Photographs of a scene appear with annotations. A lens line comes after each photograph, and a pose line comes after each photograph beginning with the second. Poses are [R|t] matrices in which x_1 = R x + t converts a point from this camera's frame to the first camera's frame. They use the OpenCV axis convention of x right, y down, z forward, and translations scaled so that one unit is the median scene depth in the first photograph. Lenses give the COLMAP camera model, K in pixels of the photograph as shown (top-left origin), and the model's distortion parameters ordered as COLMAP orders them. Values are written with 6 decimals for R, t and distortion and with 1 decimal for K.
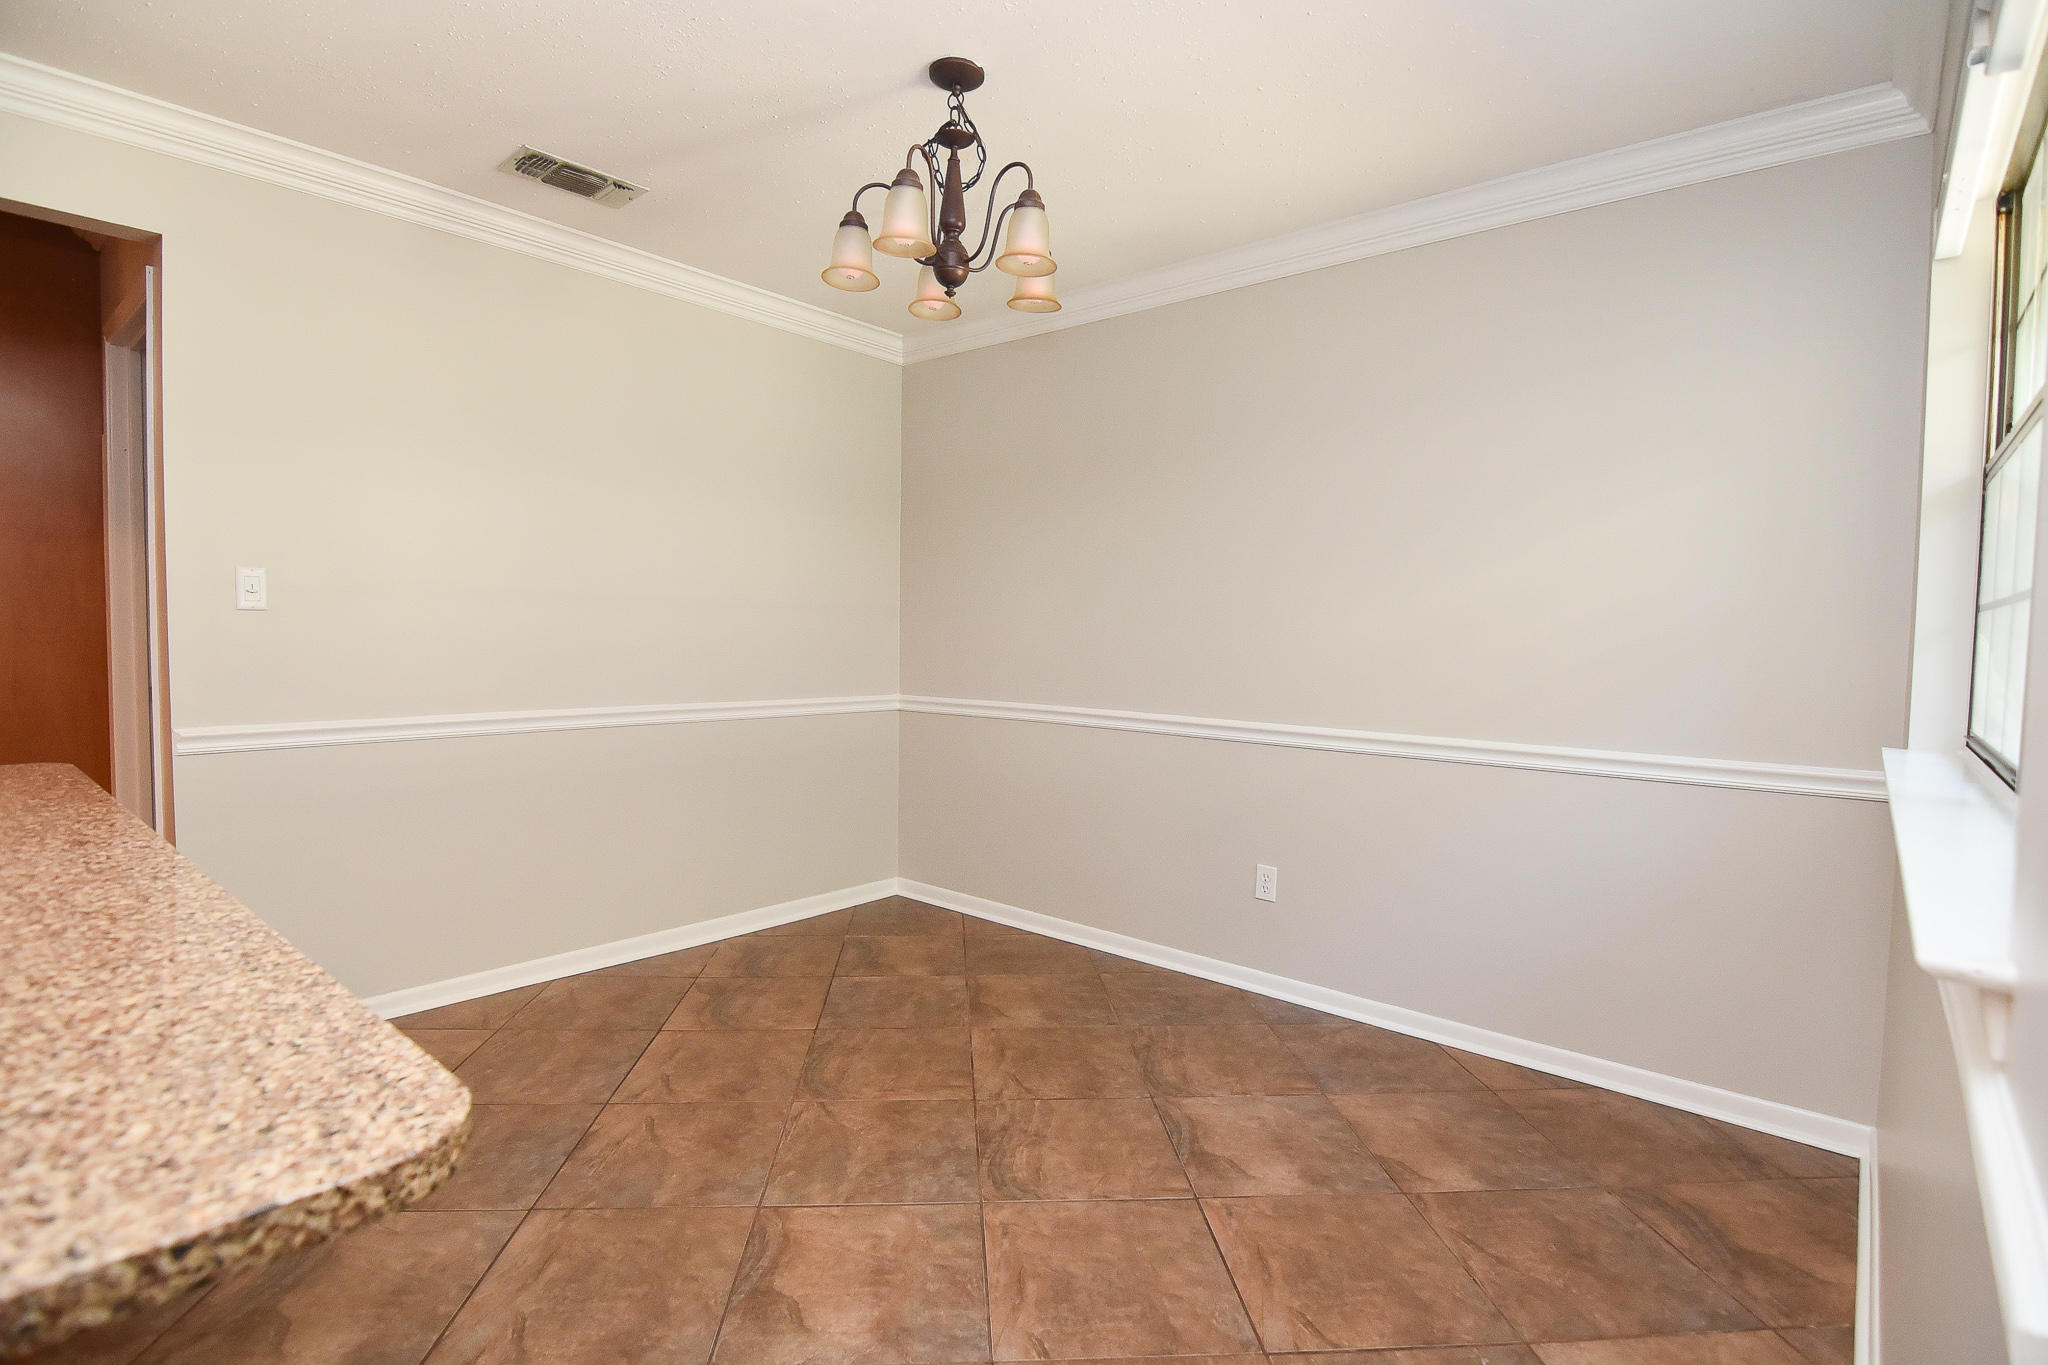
lens RADIAL K [[991.3, 0, 1018.1], [0, 991.3, 685.6], [0, 0, 1]] dist [-0.006466, -0.011387]
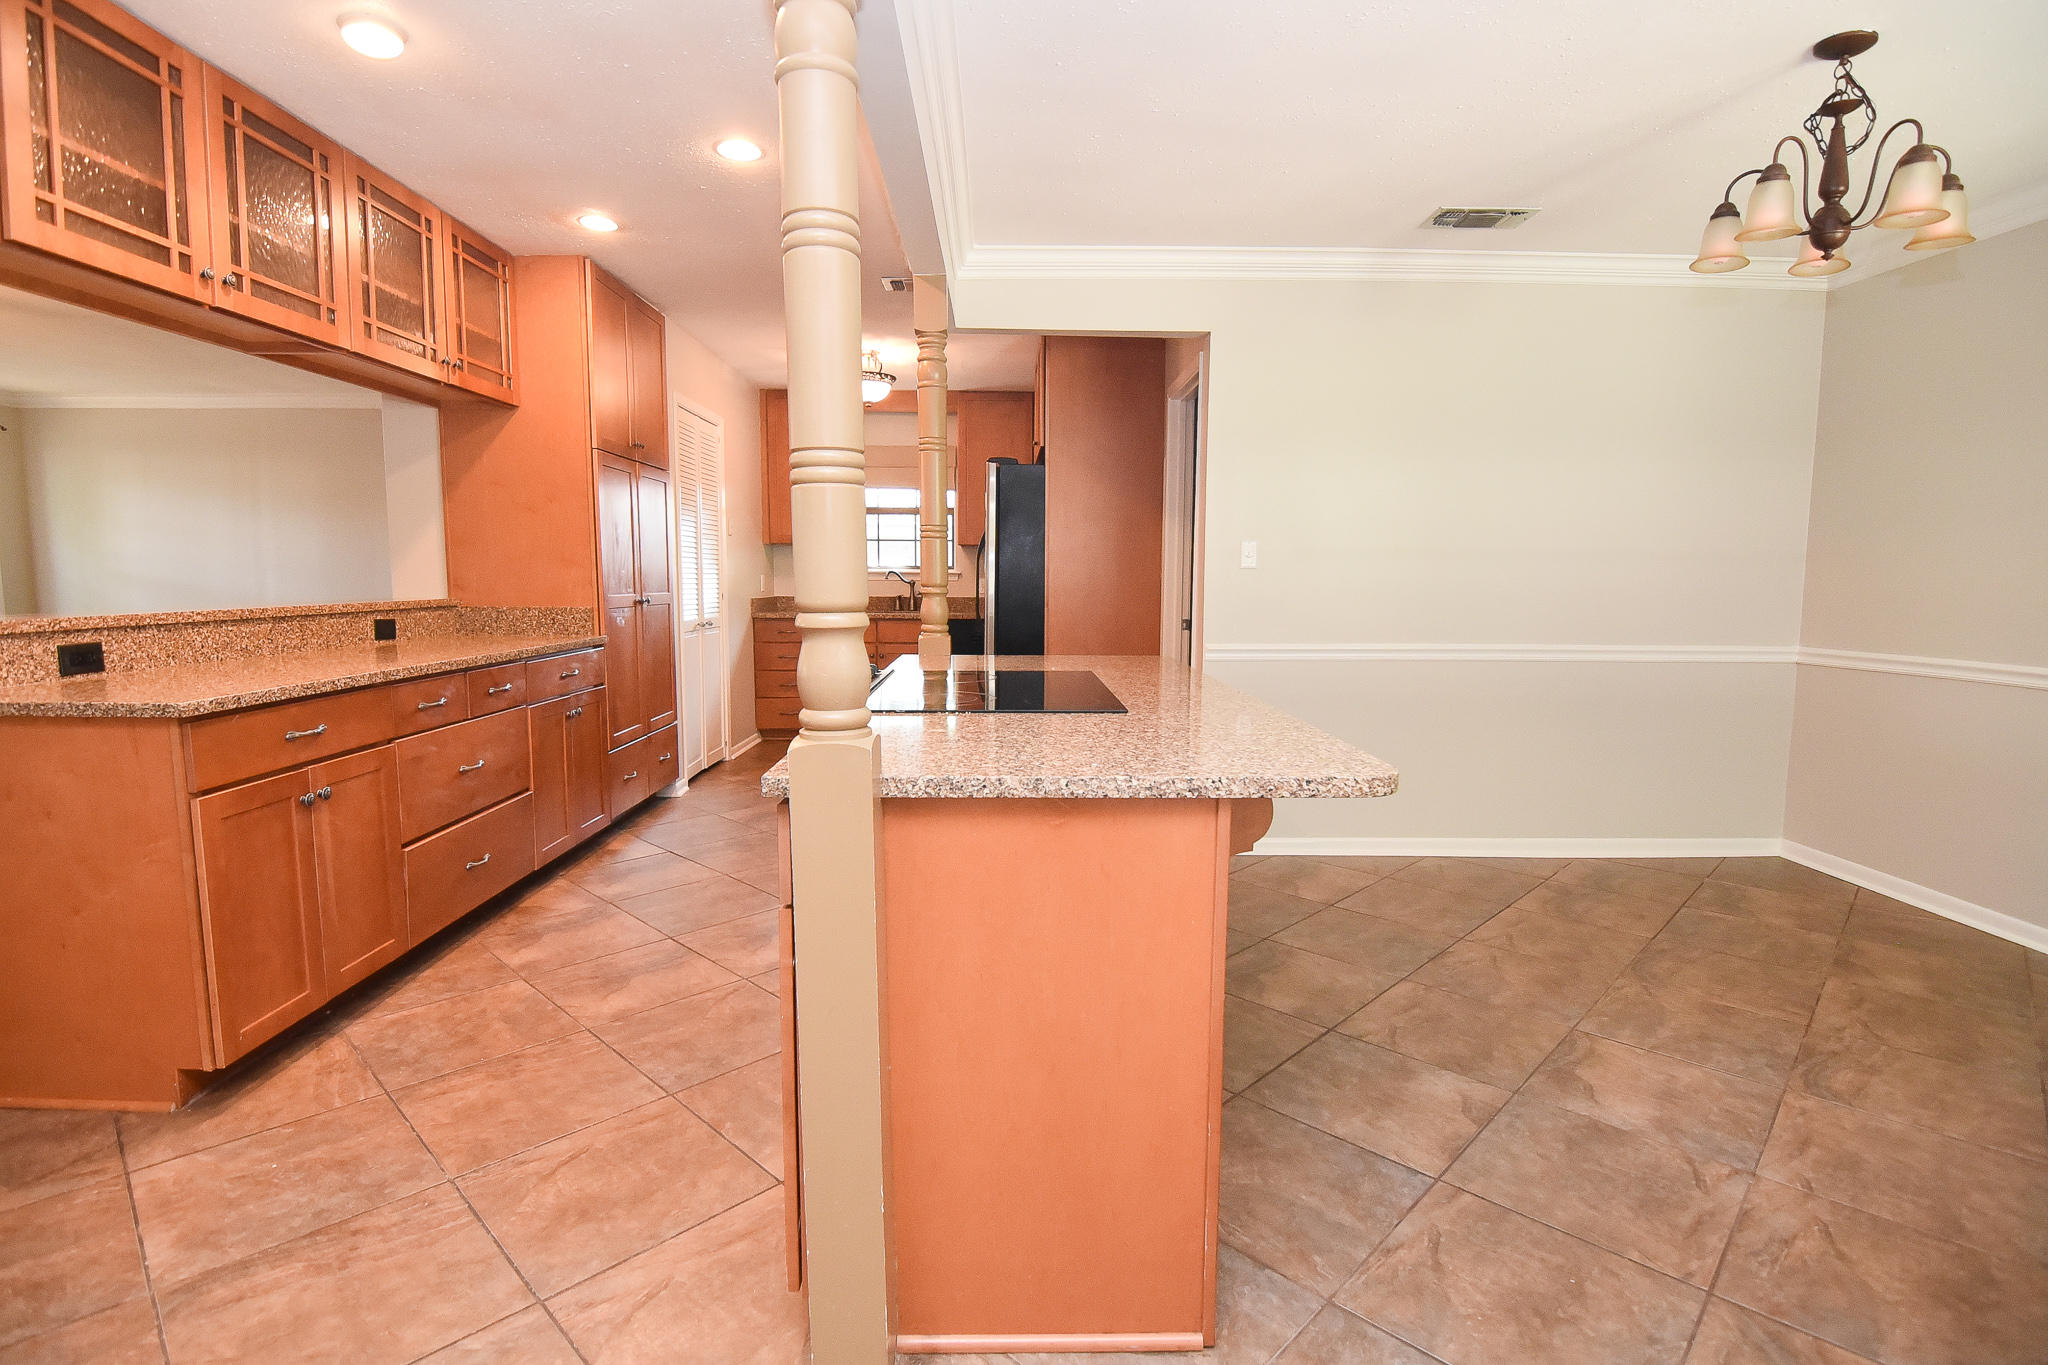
lens RADIAL K [[991.3, 0, 1018.1], [0, 991.3, 685.6], [0, 0, 1]] dist [-0.006466, -0.011387]
pose [[0.665745, 0.067773, -0.743095, 0.161712], [-0.032680, 0.997559, 0.061702, 0.024210], [0.745464, -0.016794, 0.666335, -0.345897]]
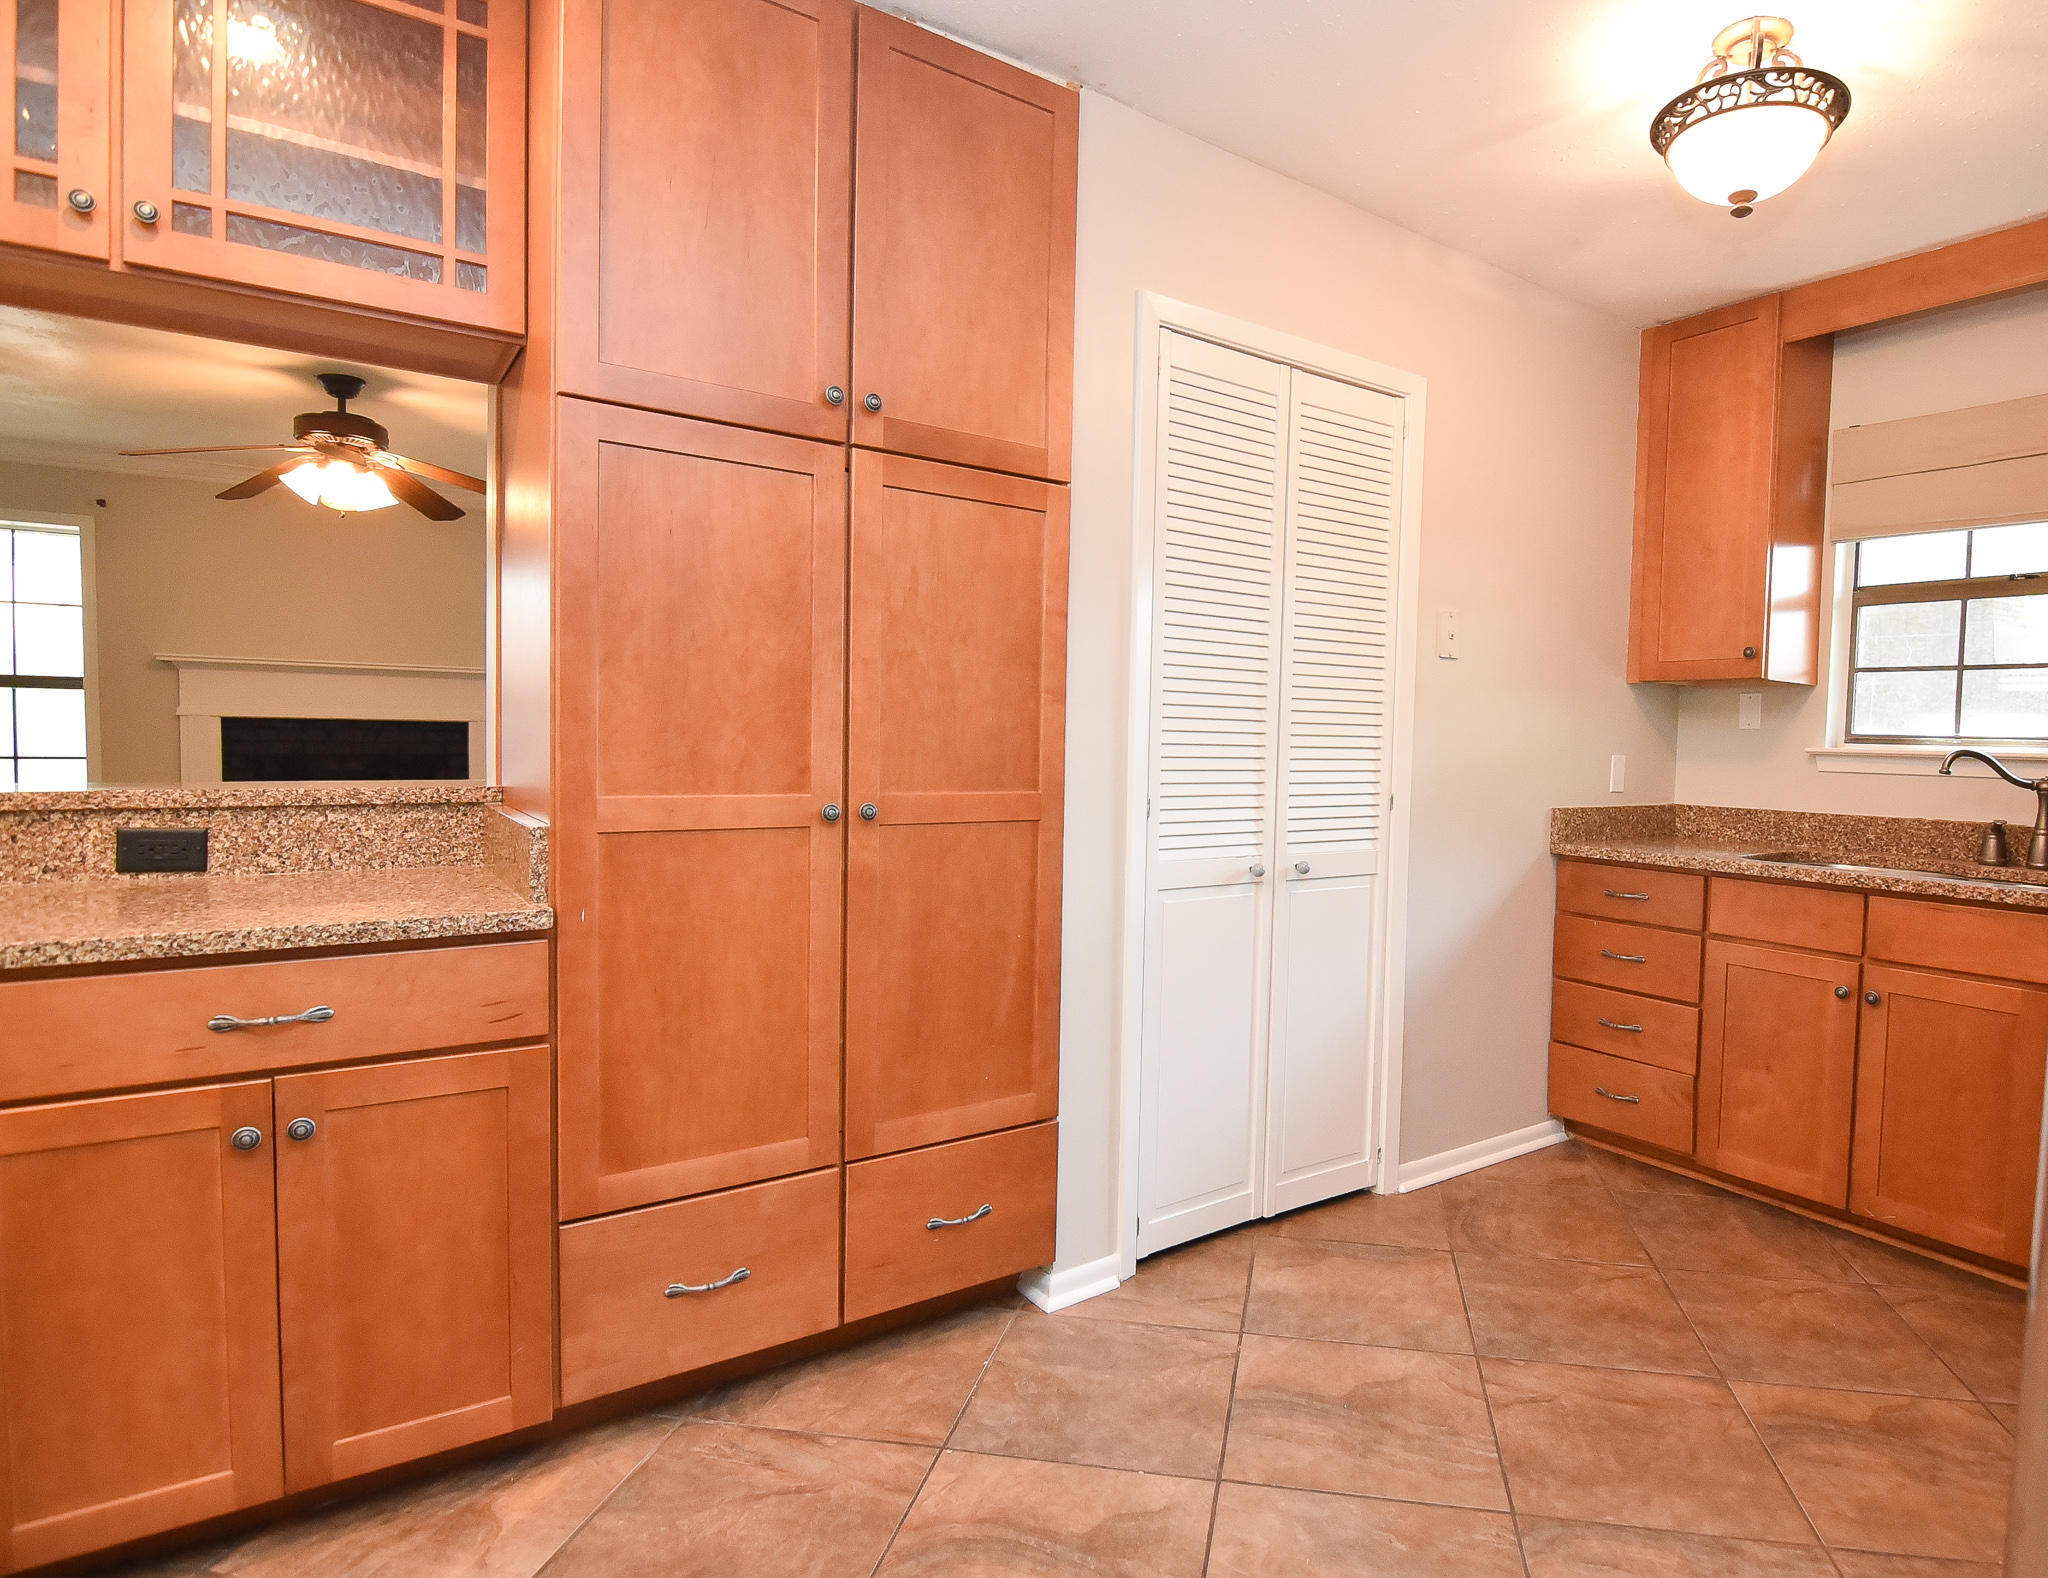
lens RADIAL K [[1158.5, 0, 1150.8], [0, 1158.5, 790.0], [0, 0, 1]] dist [-0.013101, -0.000830]
pose [[-0.206756, 0.023963, -0.978099, -1.053232], [-0.077283, 0.996176, 0.040743, -0.072085], [0.975335, 0.084014, -0.204114, 0.854099]]
